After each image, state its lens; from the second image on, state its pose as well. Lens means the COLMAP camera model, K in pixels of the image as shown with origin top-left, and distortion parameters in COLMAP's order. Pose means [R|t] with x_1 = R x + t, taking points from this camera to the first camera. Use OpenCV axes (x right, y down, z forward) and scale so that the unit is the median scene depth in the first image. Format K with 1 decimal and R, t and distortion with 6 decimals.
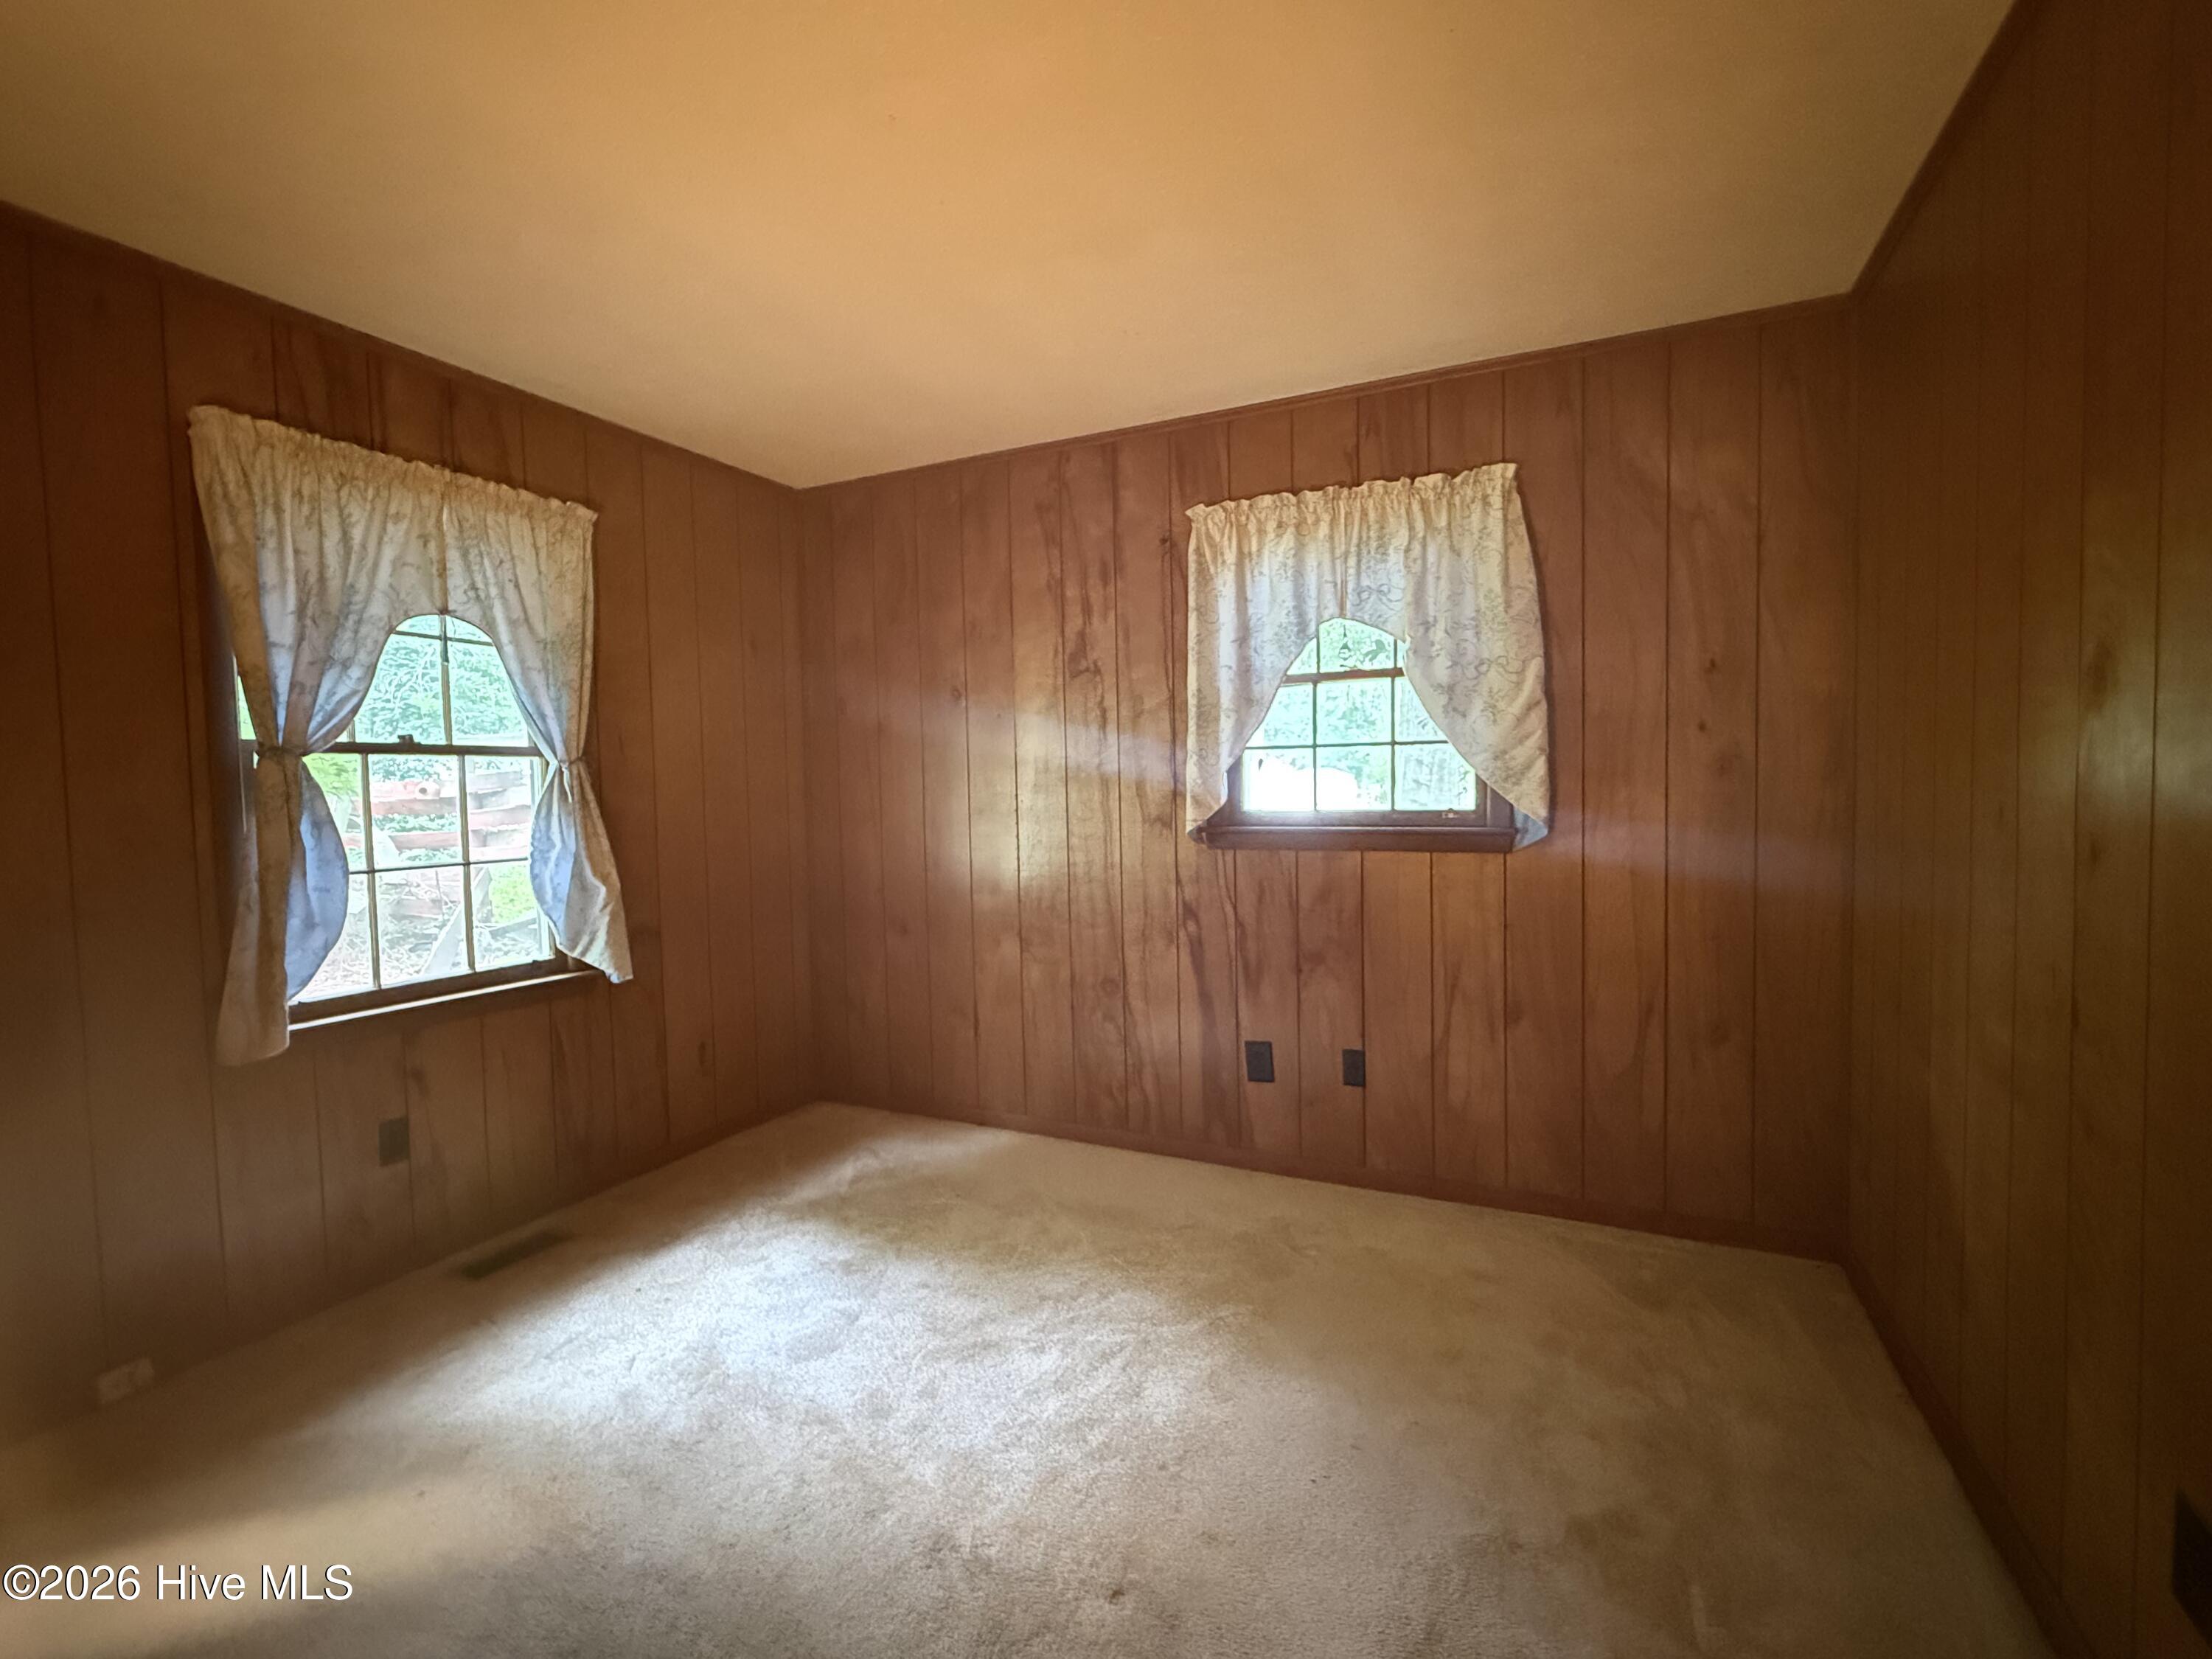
lens RADIAL K [[977.7, 0, 1106.6], [0, 977.7, 835.7], [0, 0, 1]] dist [-0.001071, 0.000083]
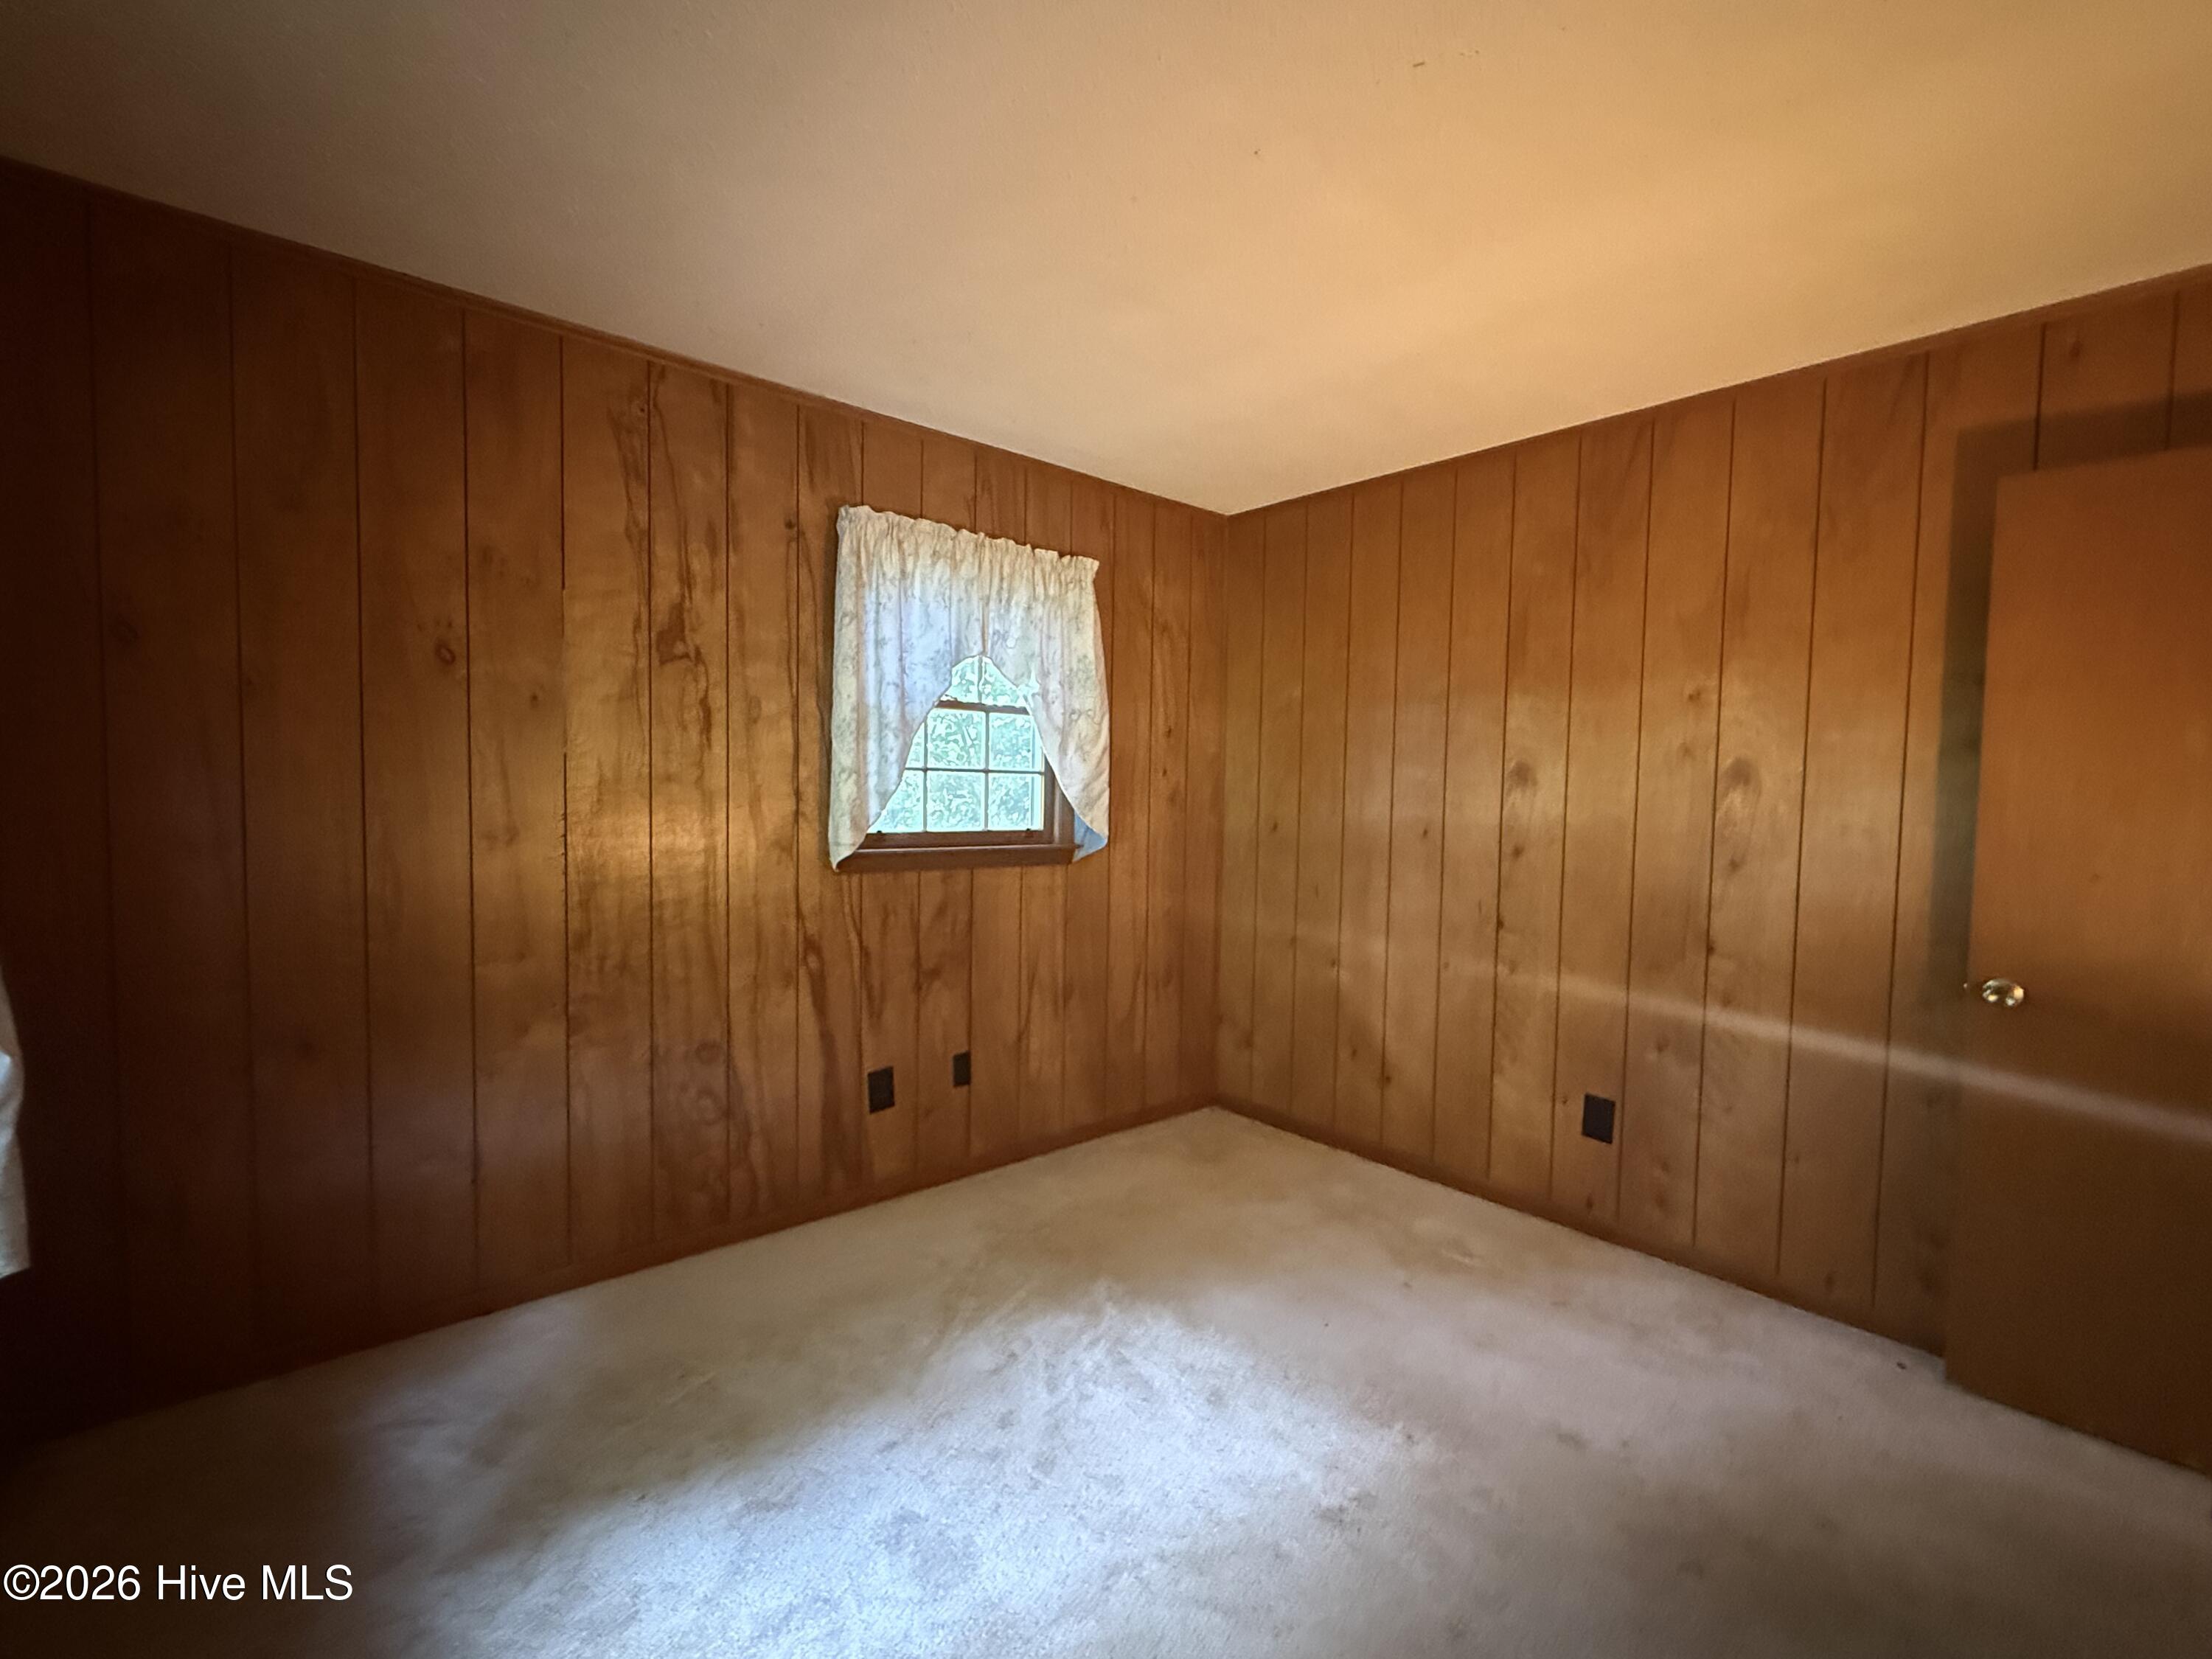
lens RADIAL K [[977.7, 0, 1120.3], [0, 977.7, 832.9], [0, 0, 1]] dist [-0.001071, 0.000083]
pose [[0.396861, -0.018872, 0.917685, -0.650111], [0.018940, 0.999744, 0.012369, -0.033218], [-0.917683, 0.012472, 0.397117, 0.398304]]
